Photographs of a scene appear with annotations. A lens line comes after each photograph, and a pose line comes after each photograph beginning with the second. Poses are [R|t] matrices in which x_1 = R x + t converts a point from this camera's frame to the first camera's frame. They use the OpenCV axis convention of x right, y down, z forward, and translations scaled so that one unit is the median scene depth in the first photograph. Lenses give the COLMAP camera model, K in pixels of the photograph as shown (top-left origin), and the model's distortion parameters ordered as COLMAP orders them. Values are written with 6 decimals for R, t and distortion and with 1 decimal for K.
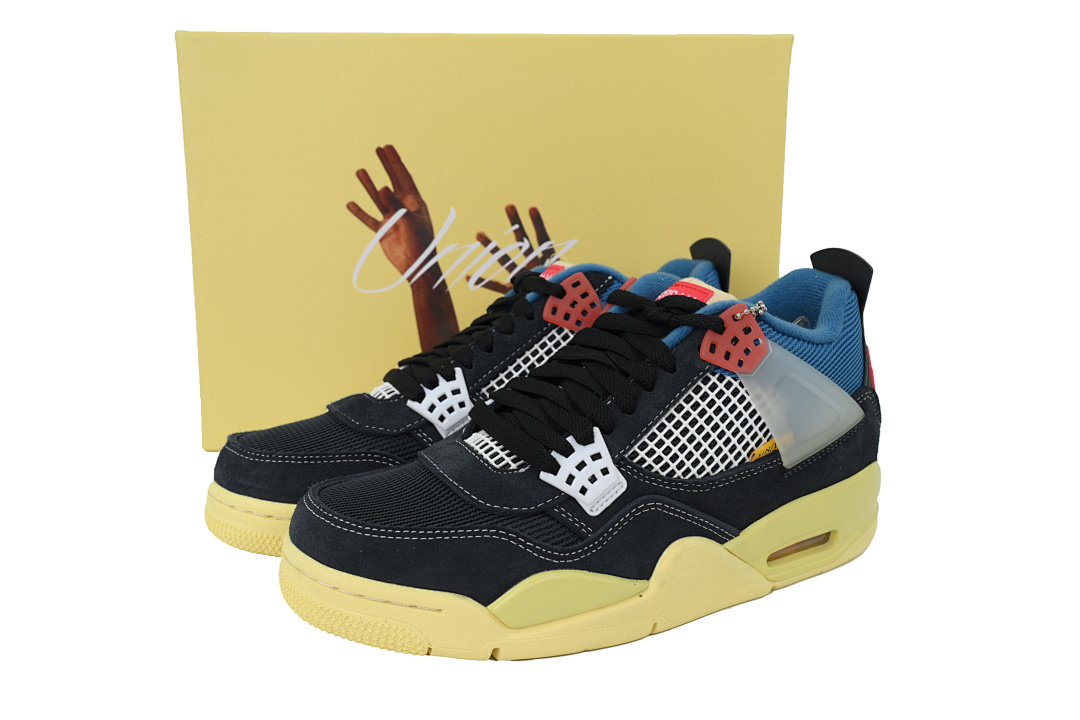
lens RADIAL K [[996.9, 0, 540.8], [0, 996.9, 364.4], [0, 0, 1]] dist [0.019214, 0.000000]
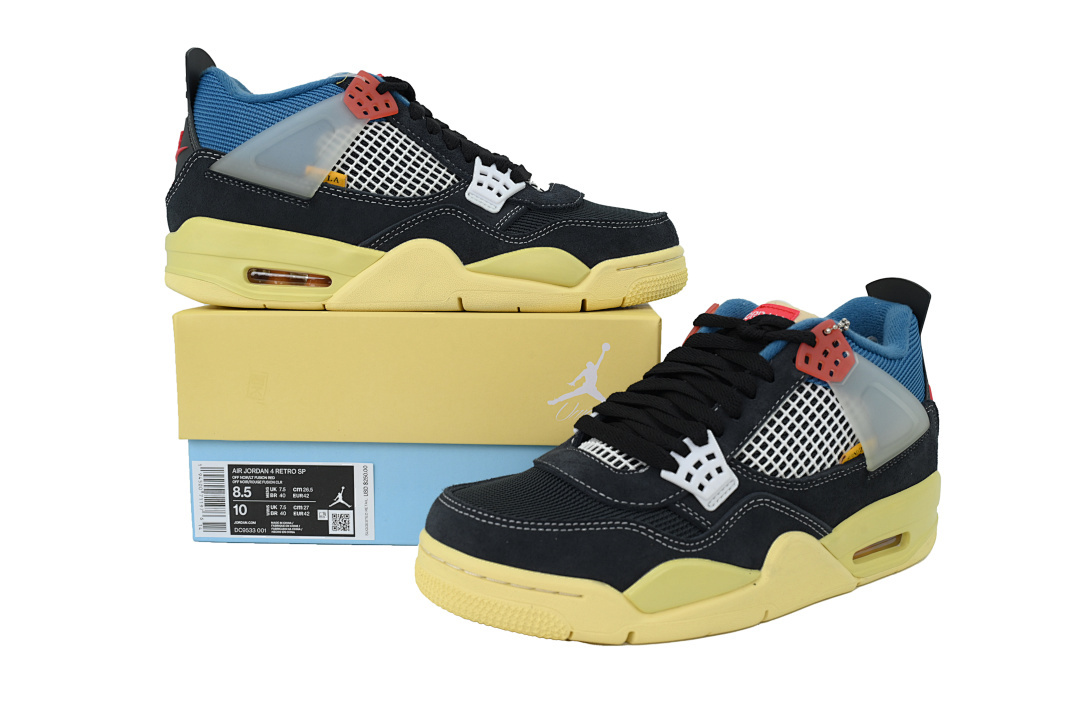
lens RADIAL K [[996.9, 0, 538.2], [0, 996.9, 362.8], [0, 0, 1]] dist [0.019214, 0.000000]
pose [[0.998488, -0.004550, 0.054781, -0.186500], [0.008599, 0.997228, -0.073914, 0.066700], [-0.054293, 0.074273, 0.995759, -0.085706]]
